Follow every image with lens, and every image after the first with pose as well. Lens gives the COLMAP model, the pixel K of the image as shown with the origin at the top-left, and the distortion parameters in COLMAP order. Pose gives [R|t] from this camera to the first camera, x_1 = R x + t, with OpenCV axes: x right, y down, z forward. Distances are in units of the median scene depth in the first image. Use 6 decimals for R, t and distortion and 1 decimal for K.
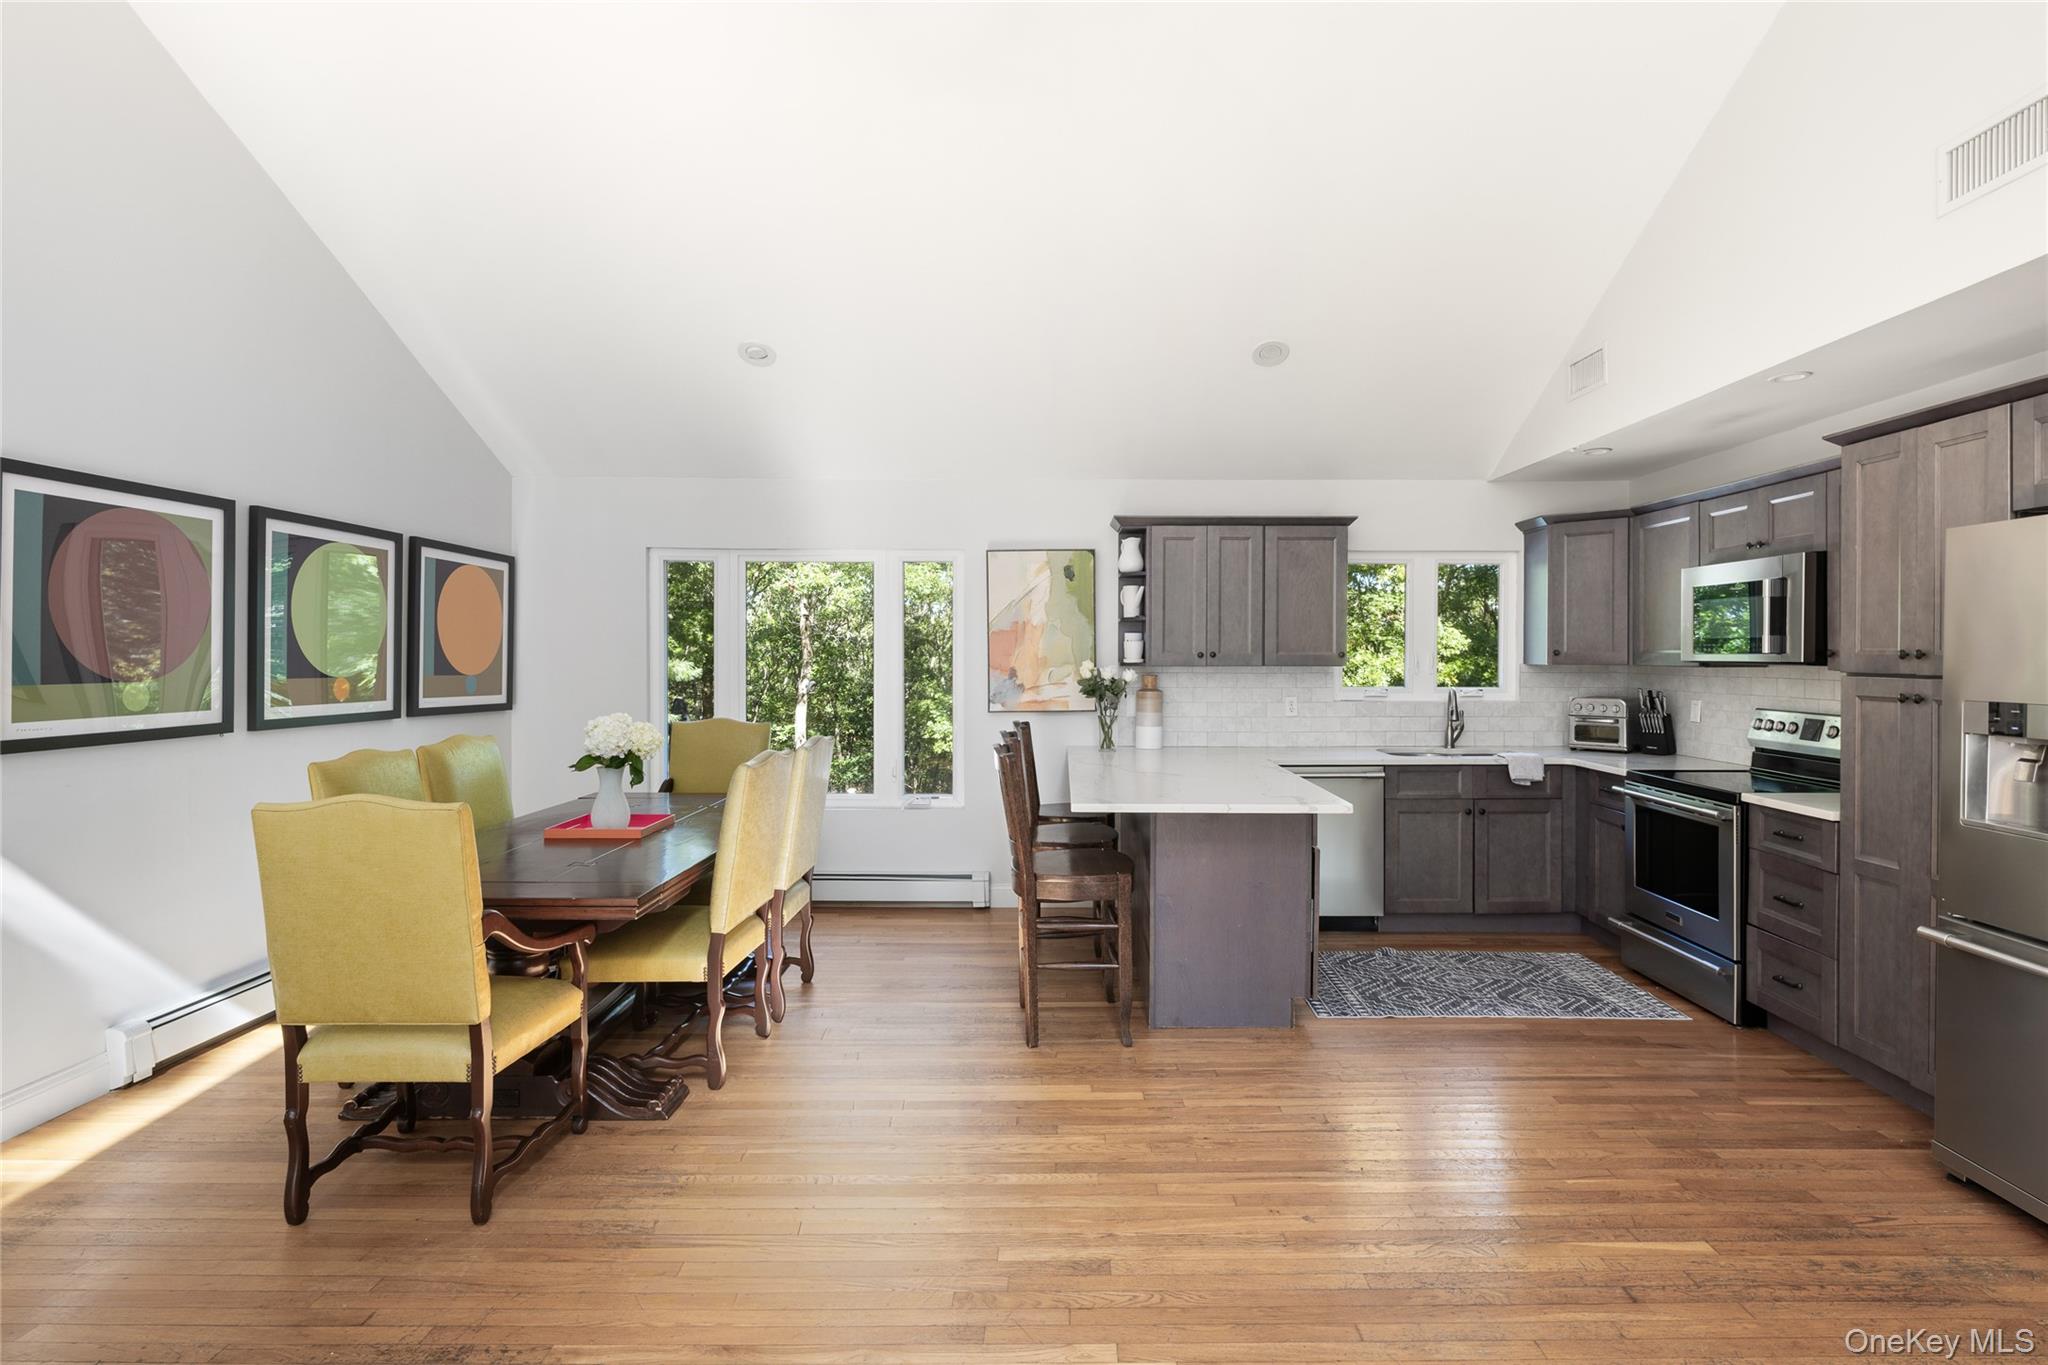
lens RADIAL K [[916.9, 0, 1024.7], [0, 916.9, 667.3], [0, 0, 1]] dist [-0.000904, 0.000642]
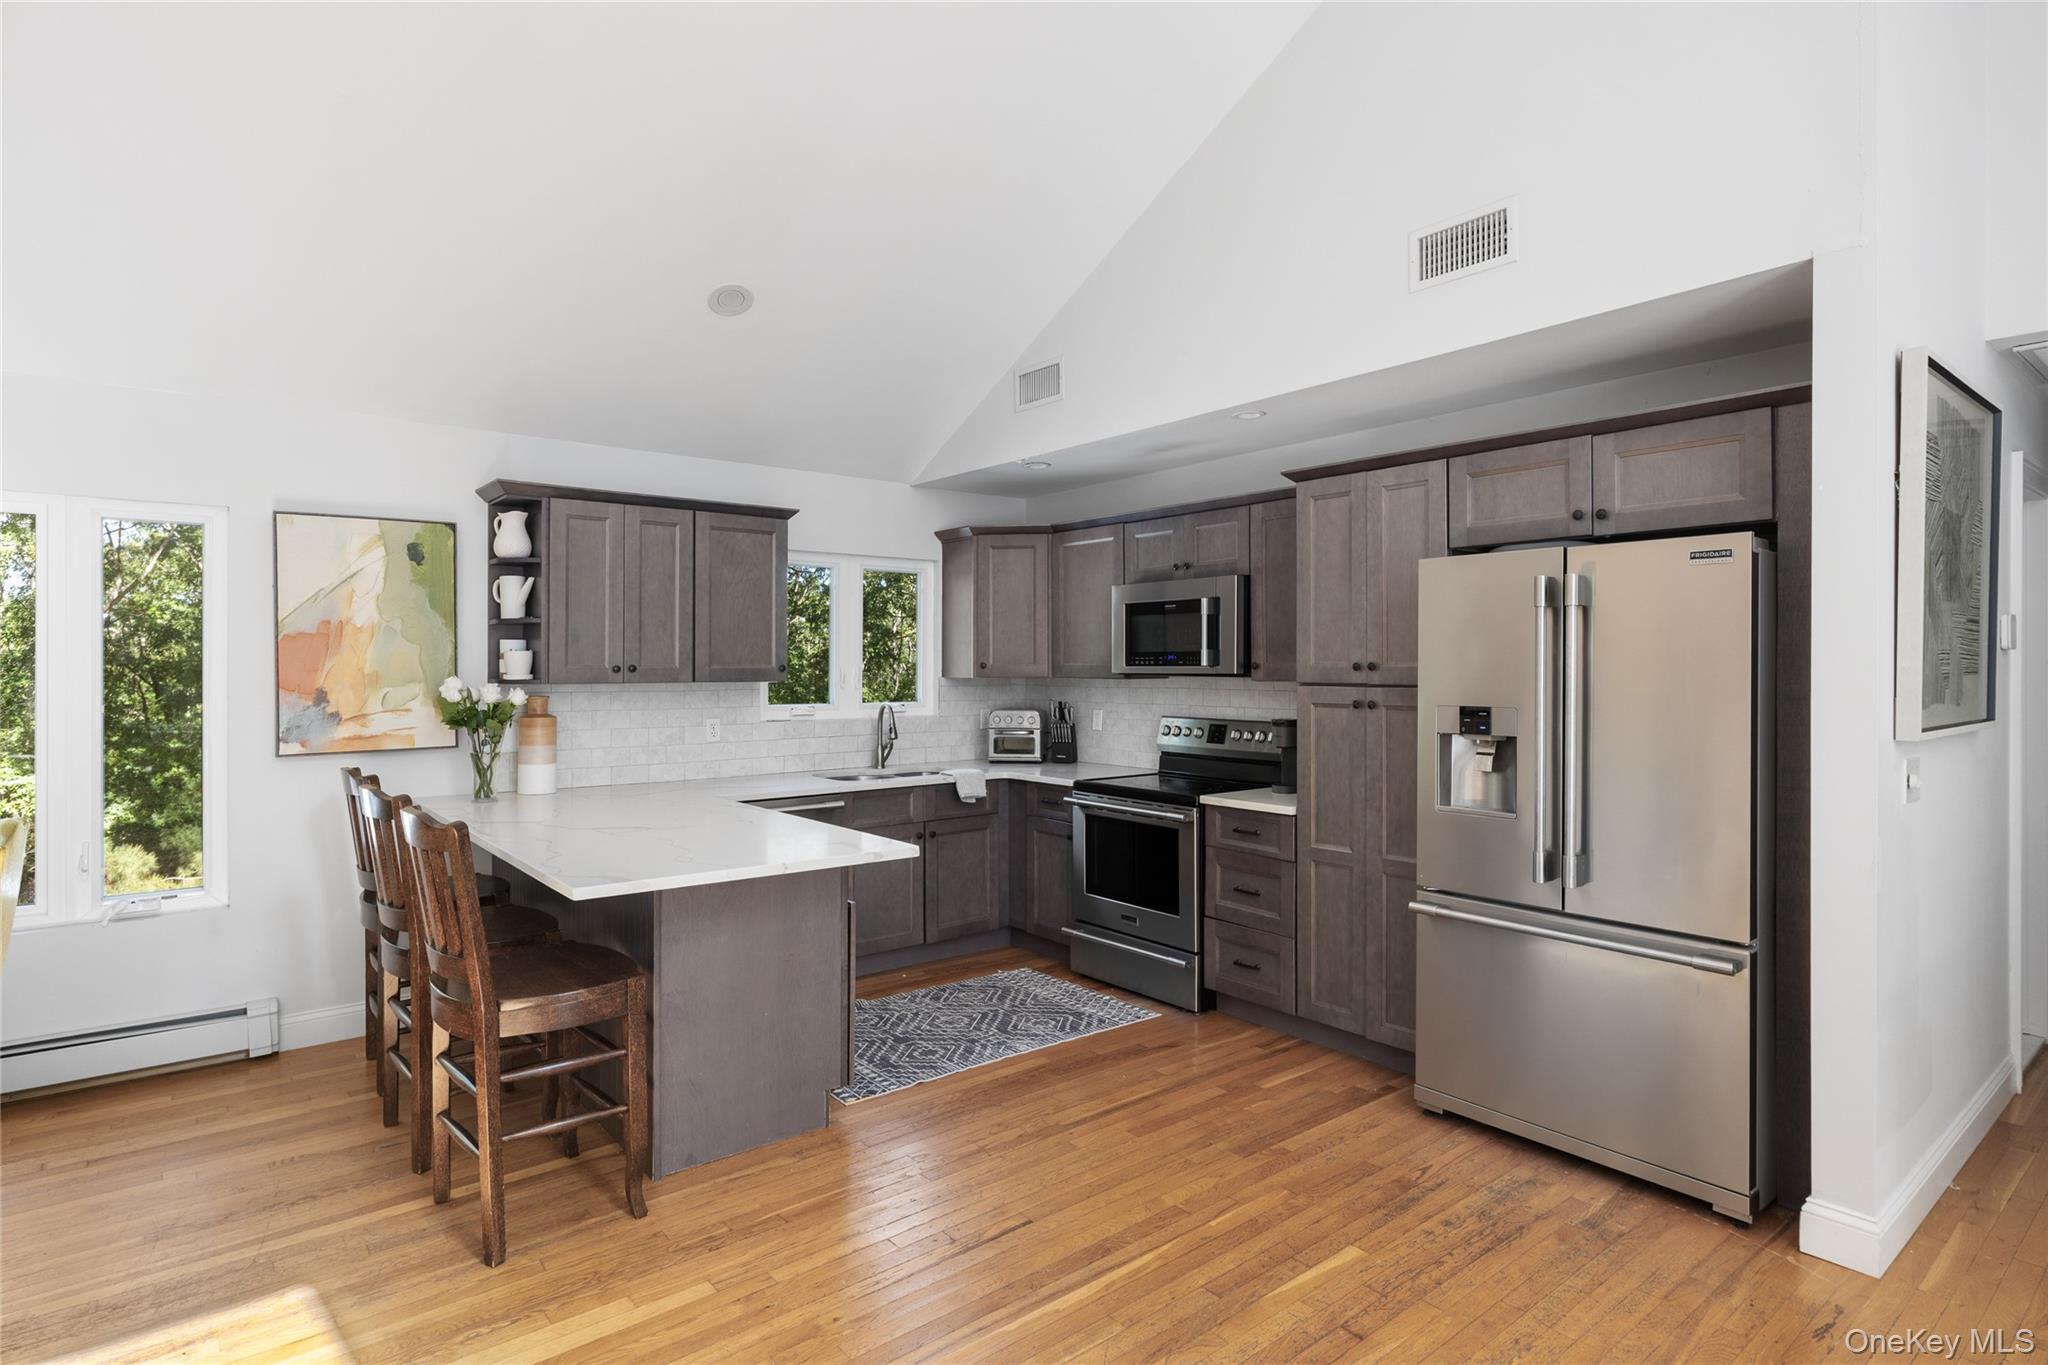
lens RADIAL K [[1039.8, 0, 1018.8], [0, 1039.8, 672.5], [0, 0, 1]] dist [-0.004563, 0.000944]
pose [[0.796041, -0.005074, 0.605221, -0.116936], [0.010952, 0.999922, -0.006022, -0.002412], [-0.605143, 0.011423, 0.796035, 0.144083]]
